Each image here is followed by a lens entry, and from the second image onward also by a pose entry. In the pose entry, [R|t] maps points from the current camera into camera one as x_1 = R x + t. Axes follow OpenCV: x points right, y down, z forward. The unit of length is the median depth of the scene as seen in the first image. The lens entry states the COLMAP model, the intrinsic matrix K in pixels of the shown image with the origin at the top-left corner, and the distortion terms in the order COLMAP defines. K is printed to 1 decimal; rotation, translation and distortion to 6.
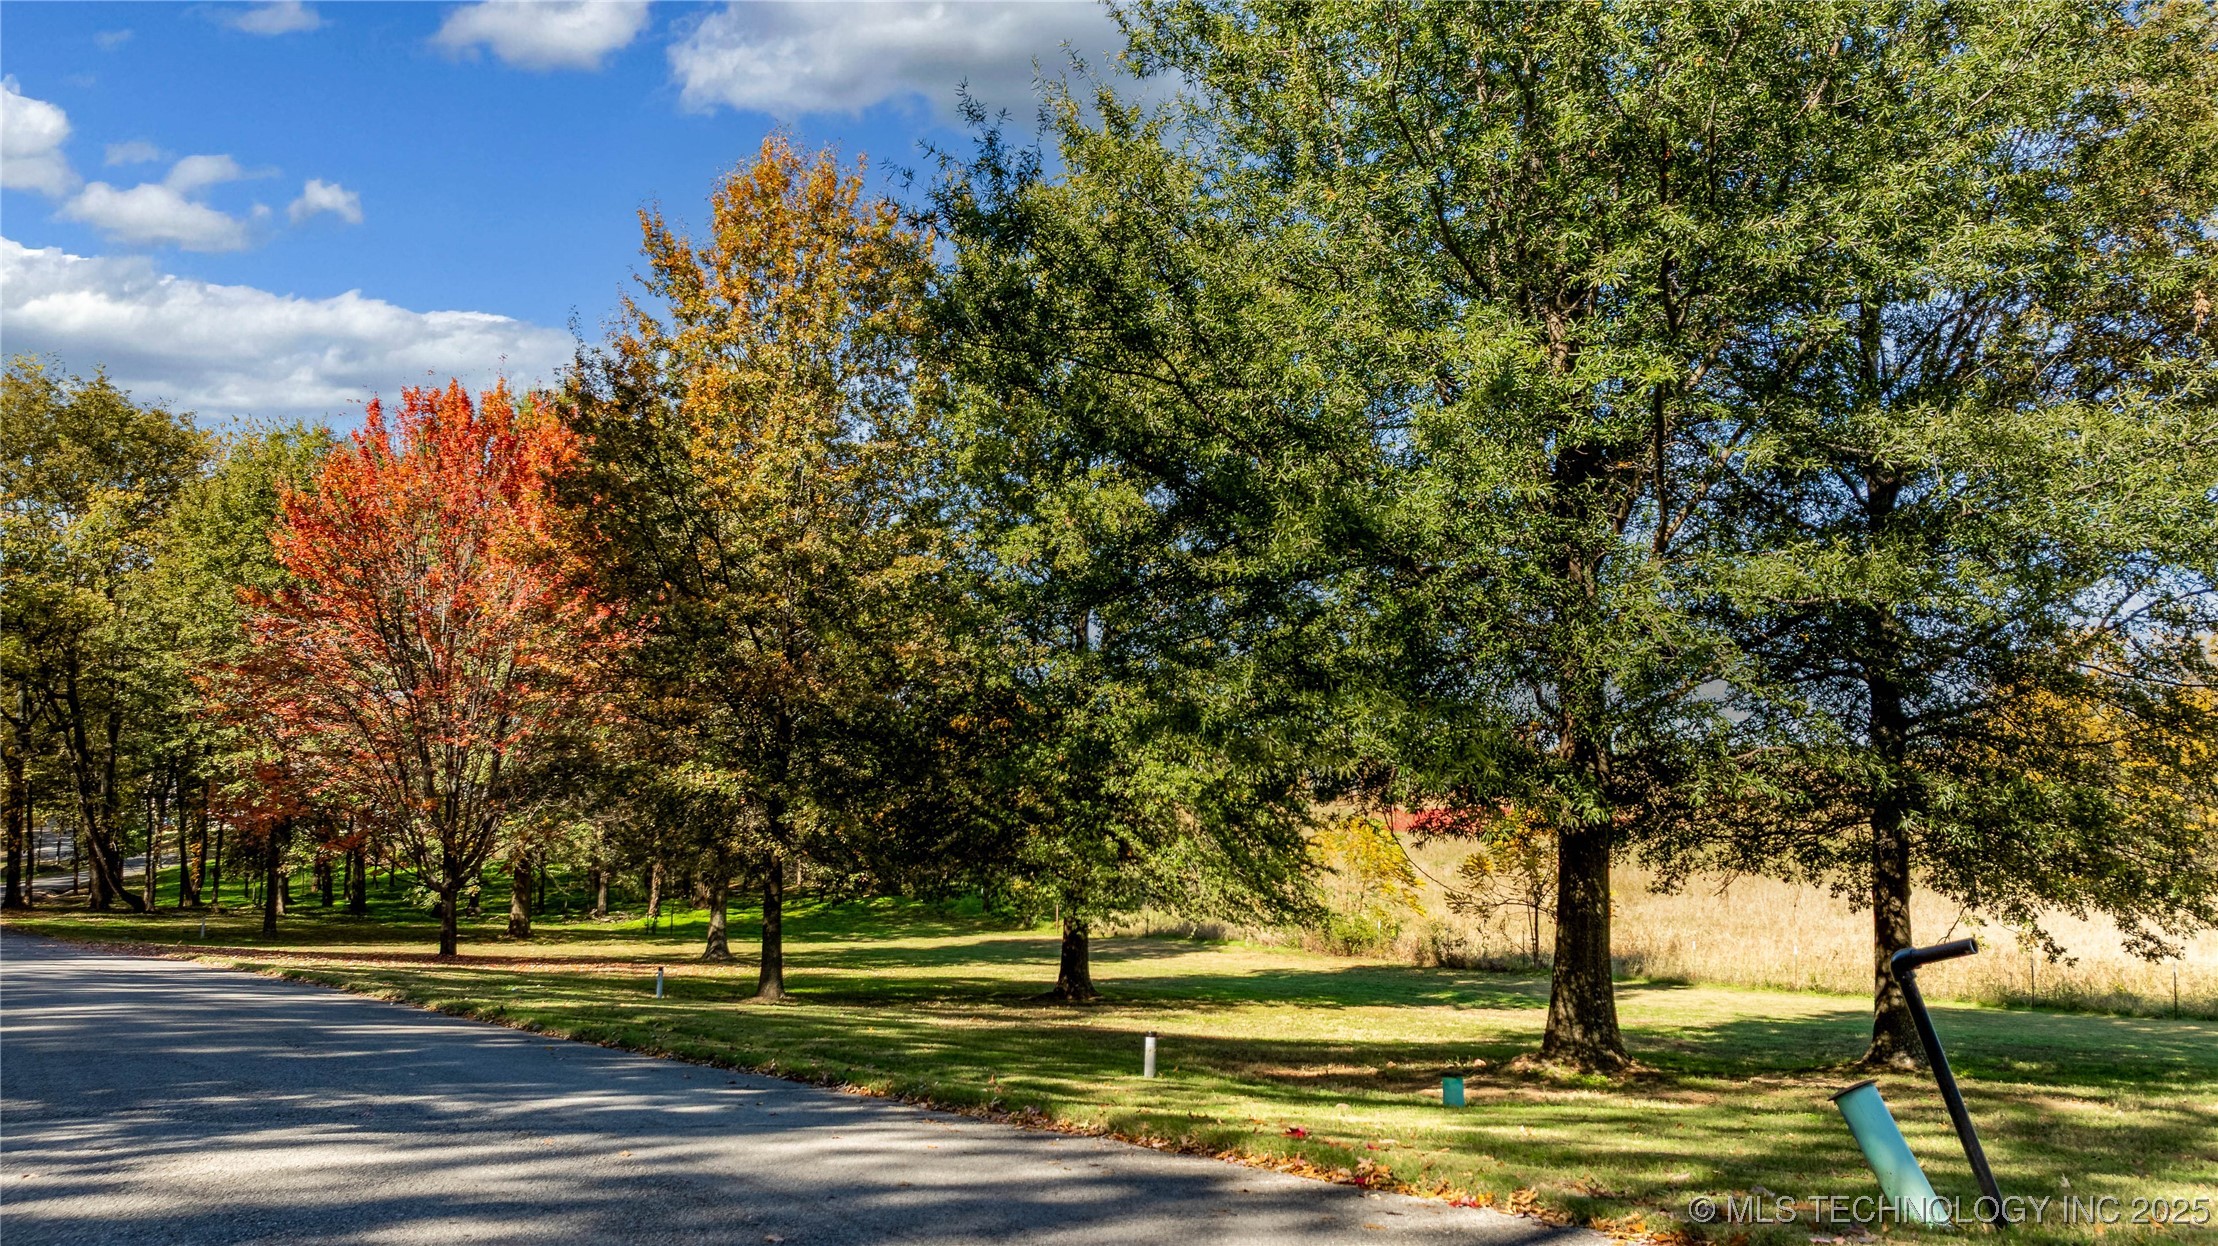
lens RADIAL K [[1659.6, 0, 1074.3], [0, 1659.6, 619.4], [0, 0, 1]] dist [-0.095760, 0.126710]
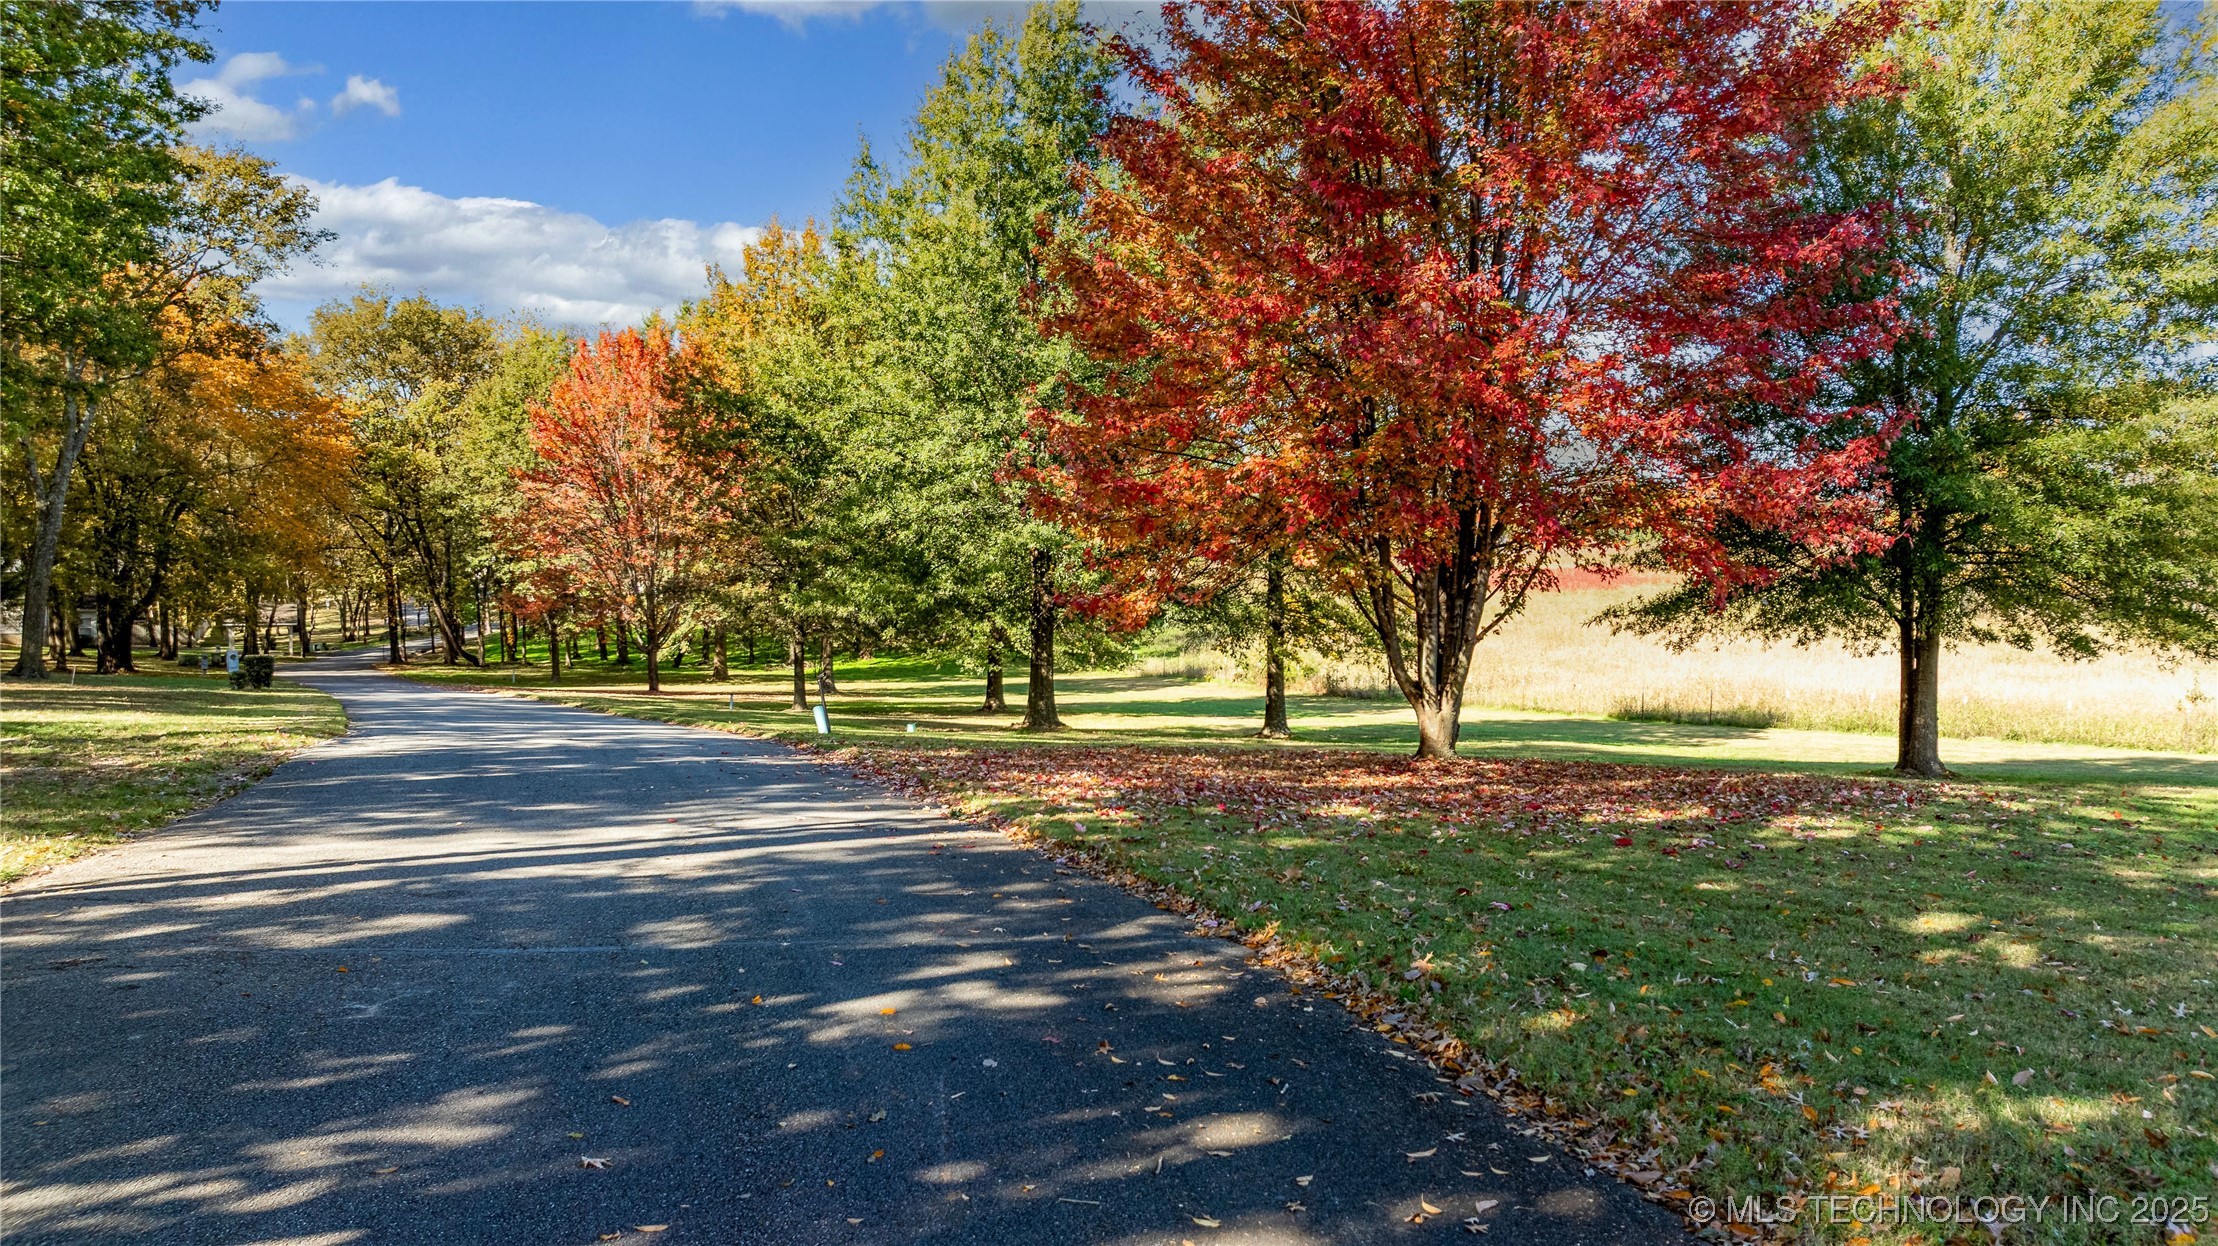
lens RADIAL K [[1546.9, 0, 1109.0], [0, 1546.9, 623.0], [0, 0, 1]] dist [-0.003509, -0.105373]
pose [[0.991501, -0.009387, -0.129759, 0.207451], [0.029297, 0.987885, 0.152399, -0.063488], [0.126757, -0.154905, 0.979764, -0.338409]]
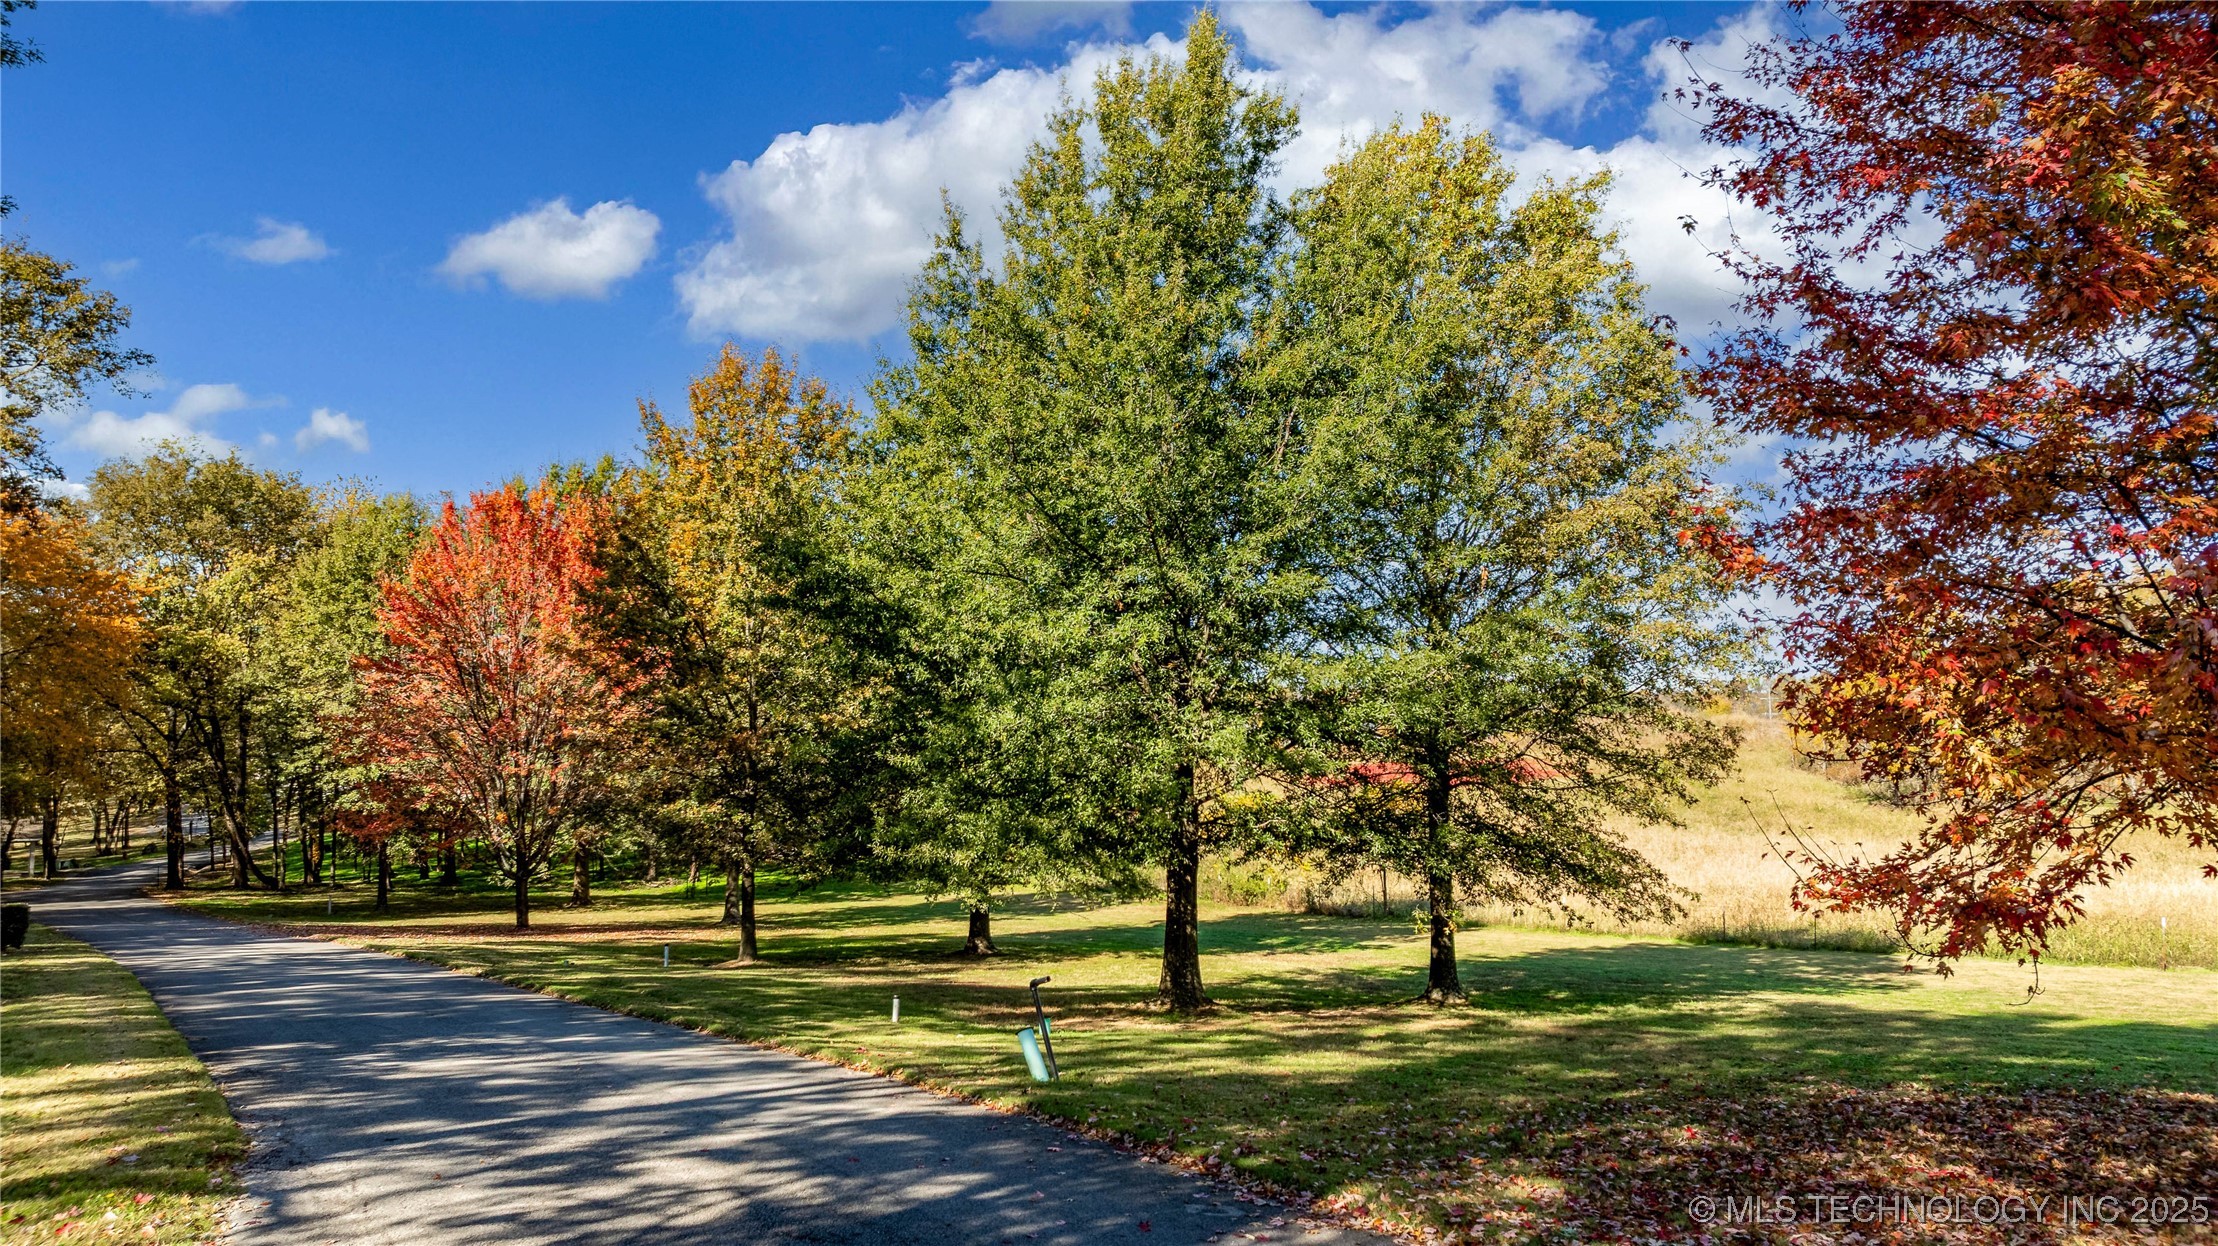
lens RADIAL K [[1553.6, 0, 1109.0], [0, 1553.6, 623.0], [0, 0, 1]] dist [-0.071357, 0.056956]
pose [[0.999721, -0.023636, -0.000273, 0.077251], [0.023632, 0.999186, 0.032687, -0.054746], [-0.000500, -0.032684, 0.999466, -0.182266]]
